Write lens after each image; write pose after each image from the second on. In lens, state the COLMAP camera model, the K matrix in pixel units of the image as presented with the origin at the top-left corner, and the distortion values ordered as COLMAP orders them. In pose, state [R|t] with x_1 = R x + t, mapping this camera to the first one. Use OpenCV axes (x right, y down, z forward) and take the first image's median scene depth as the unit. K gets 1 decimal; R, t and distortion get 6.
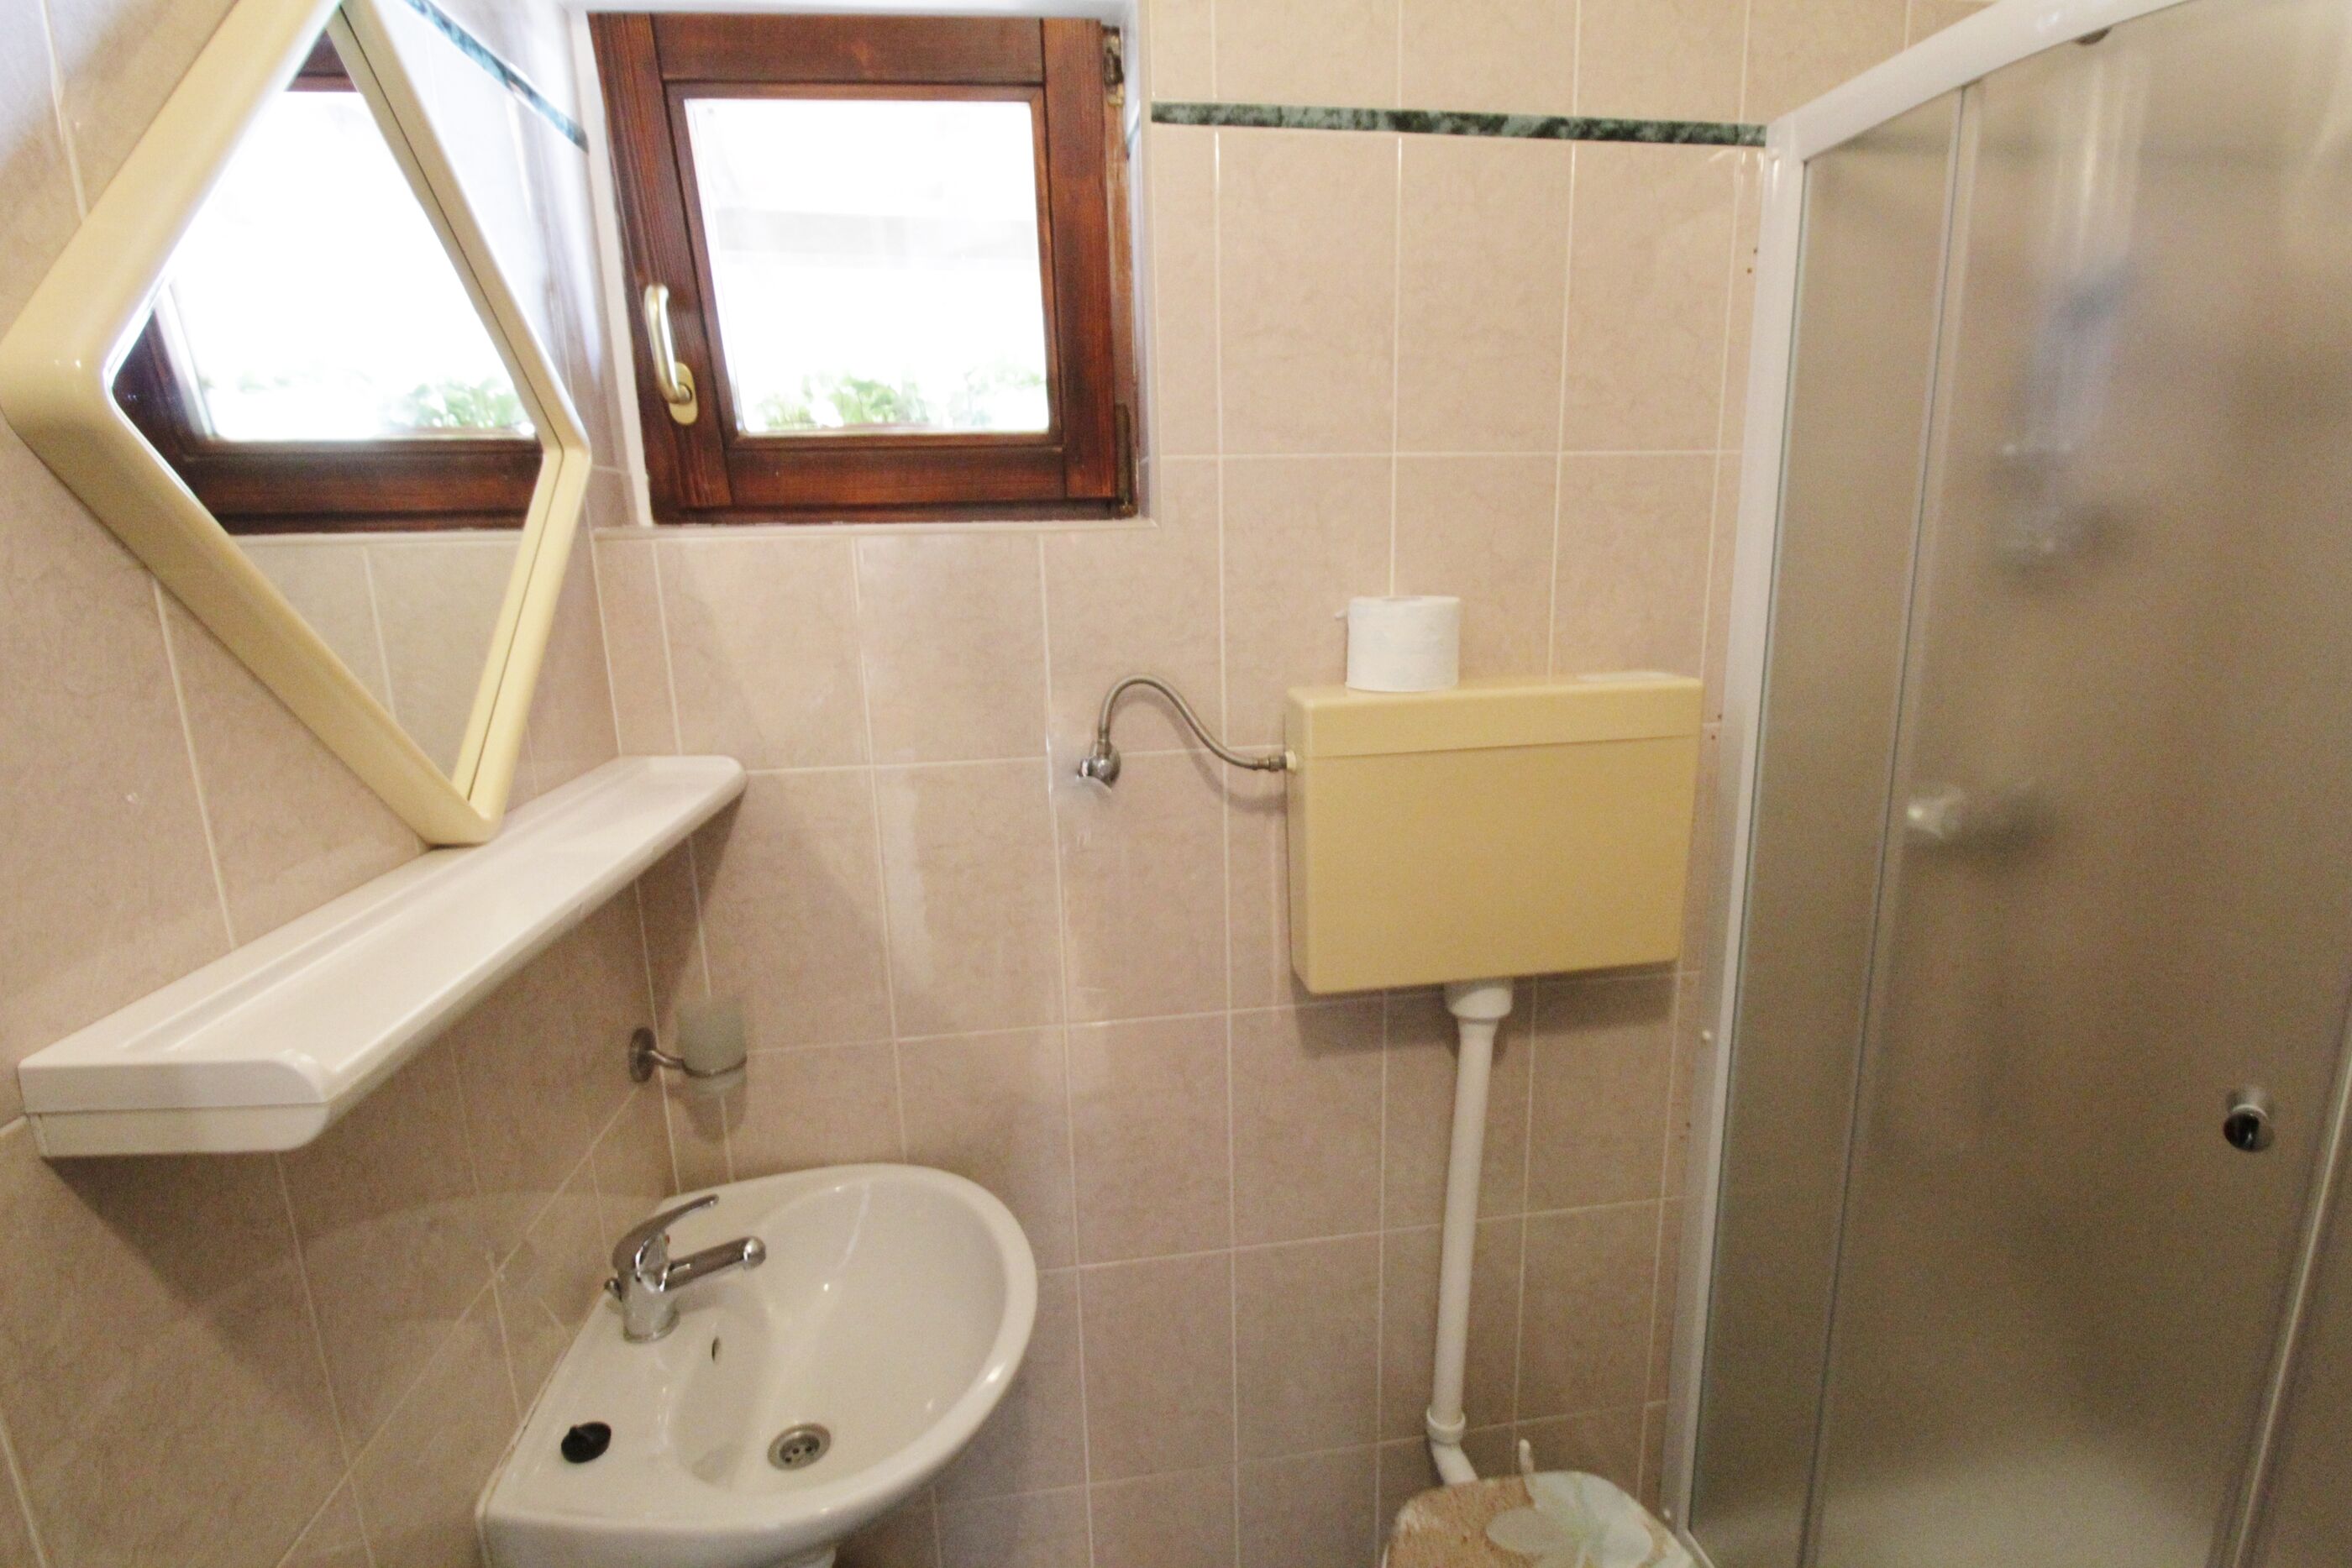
lens RADIAL K [[1143.5, 0, 1203.9], [0, 1143.5, 787.1], [0, 0, 1]] dist [0.003961, -0.014708]
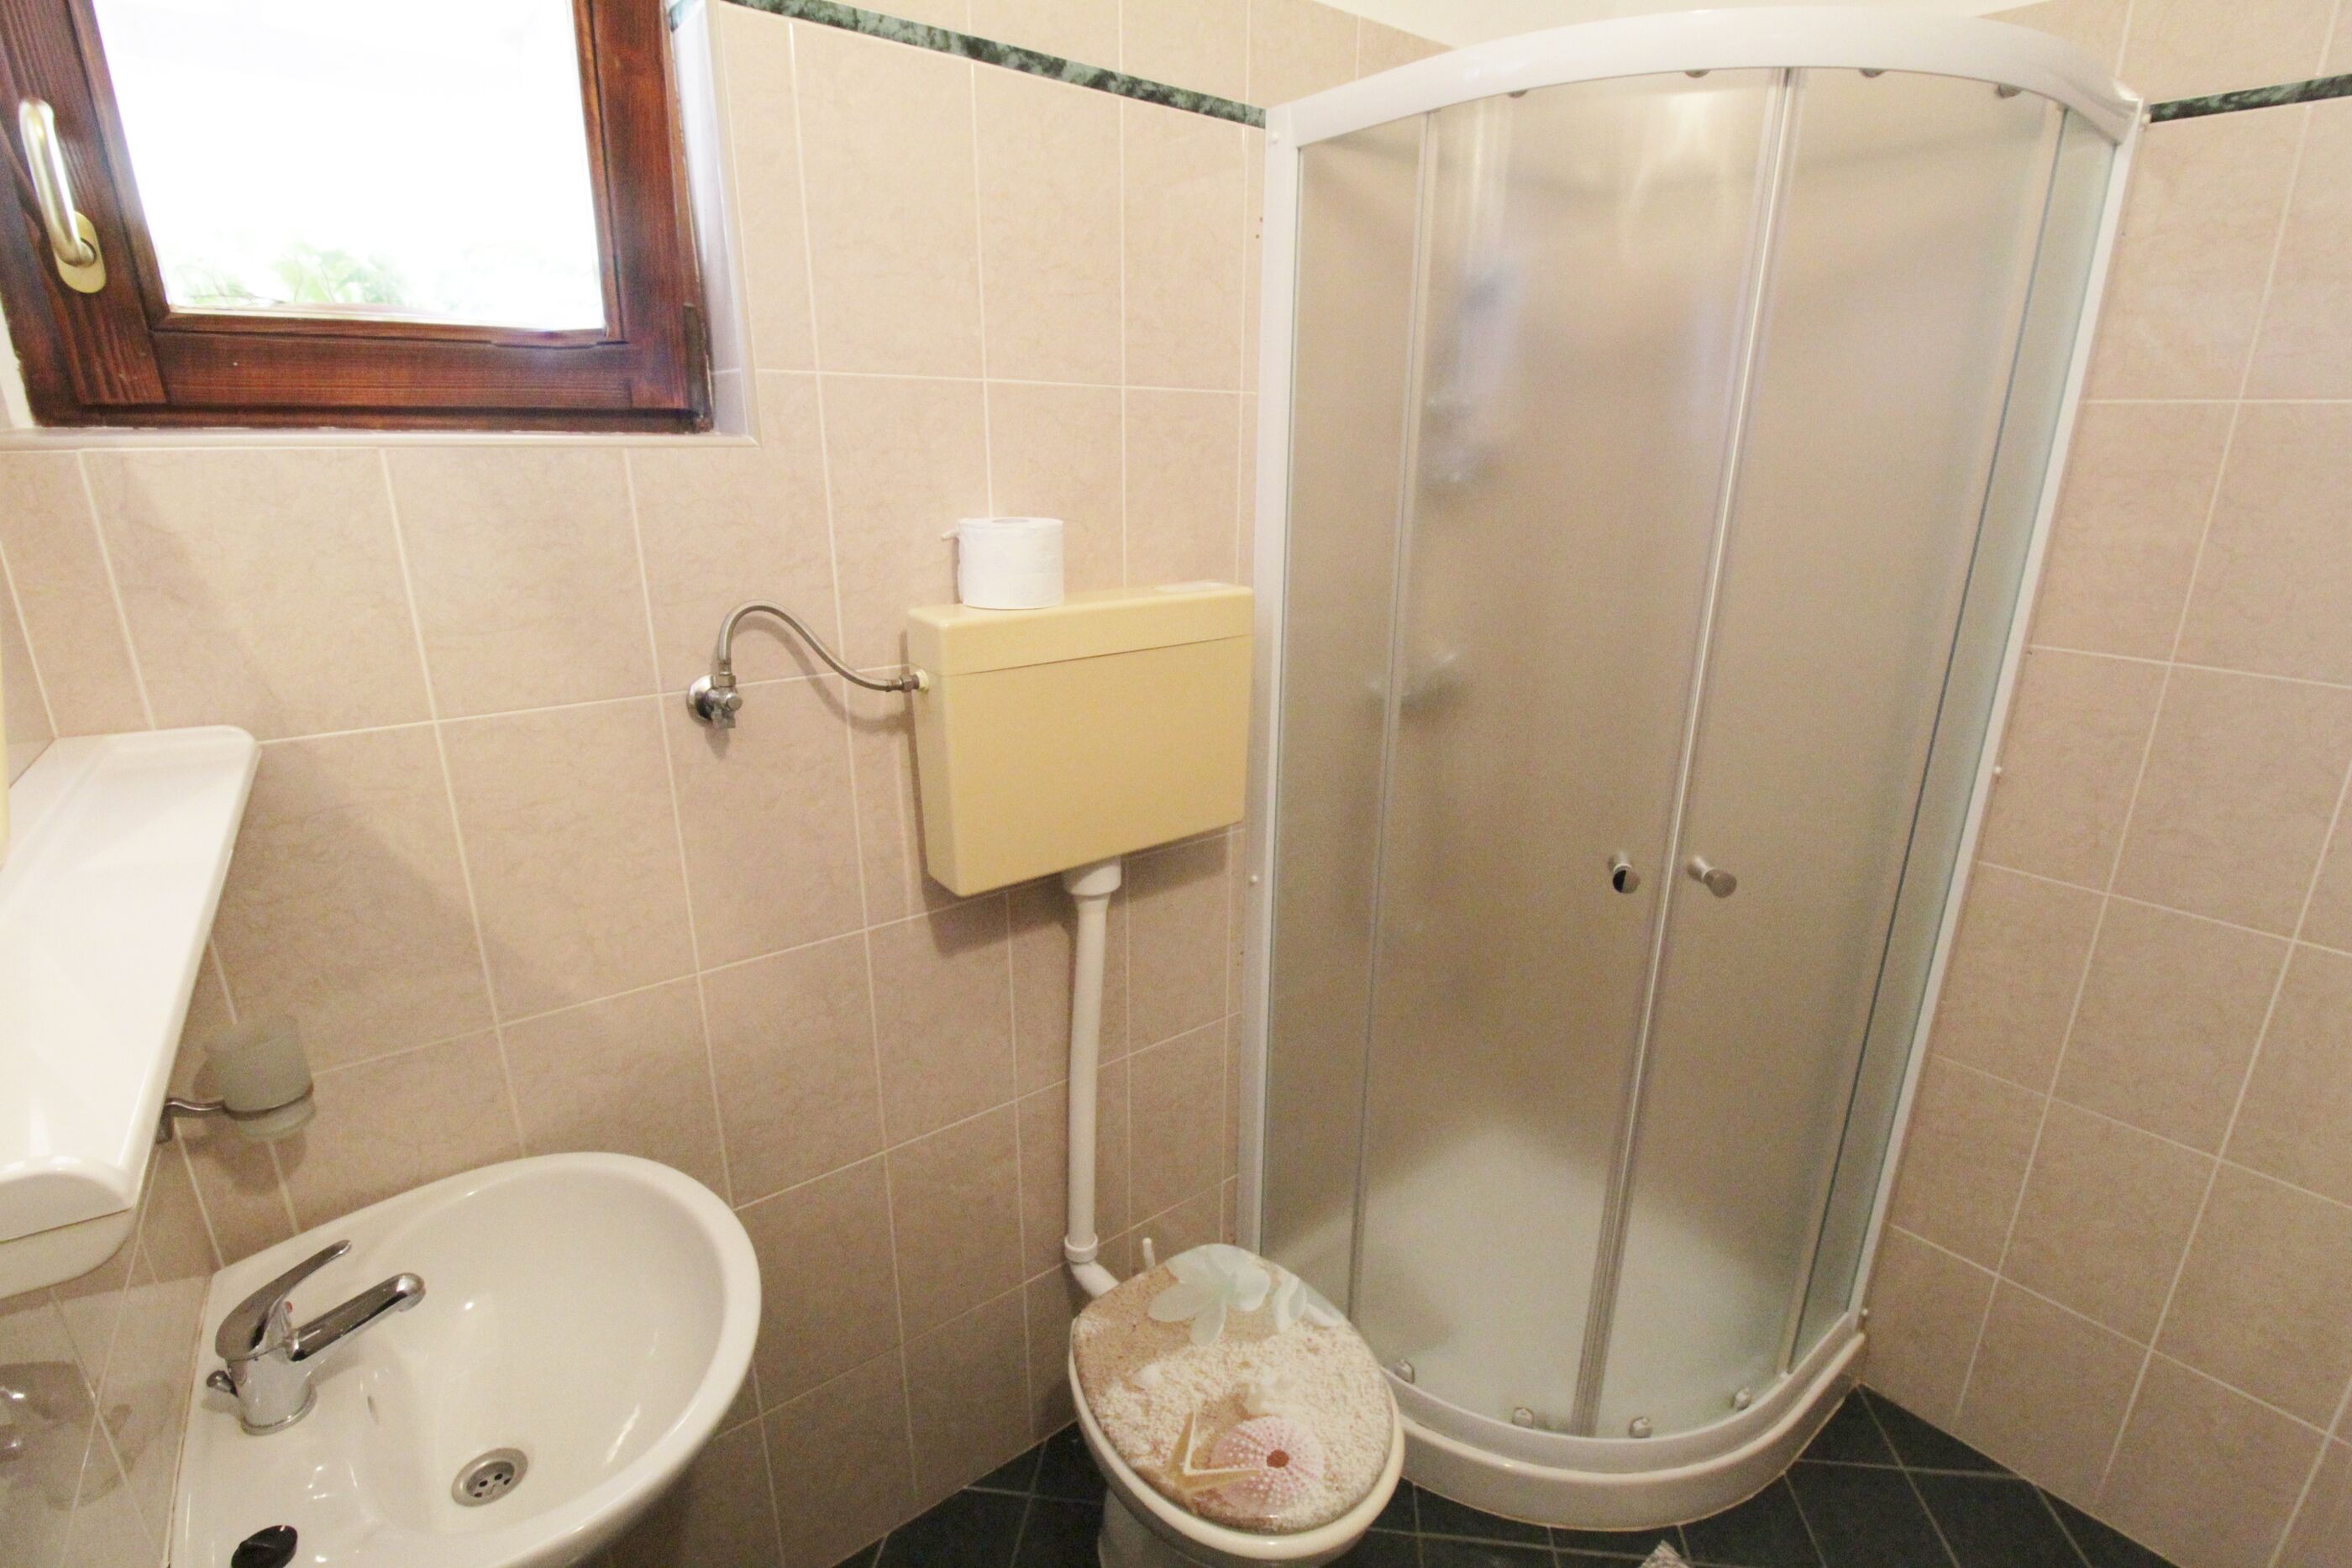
lens RADIAL K [[1096.0, 0, 1202.5], [0, 1096.0, 787.8], [0, 0, 1]] dist [0.001746, -0.013559]
pose [[0.872521, -0.118617, 0.473959, -0.177743], [0.075718, 0.991190, 0.108674, -0.013913], [-0.482674, -0.058933, 0.873815, 0.003338]]
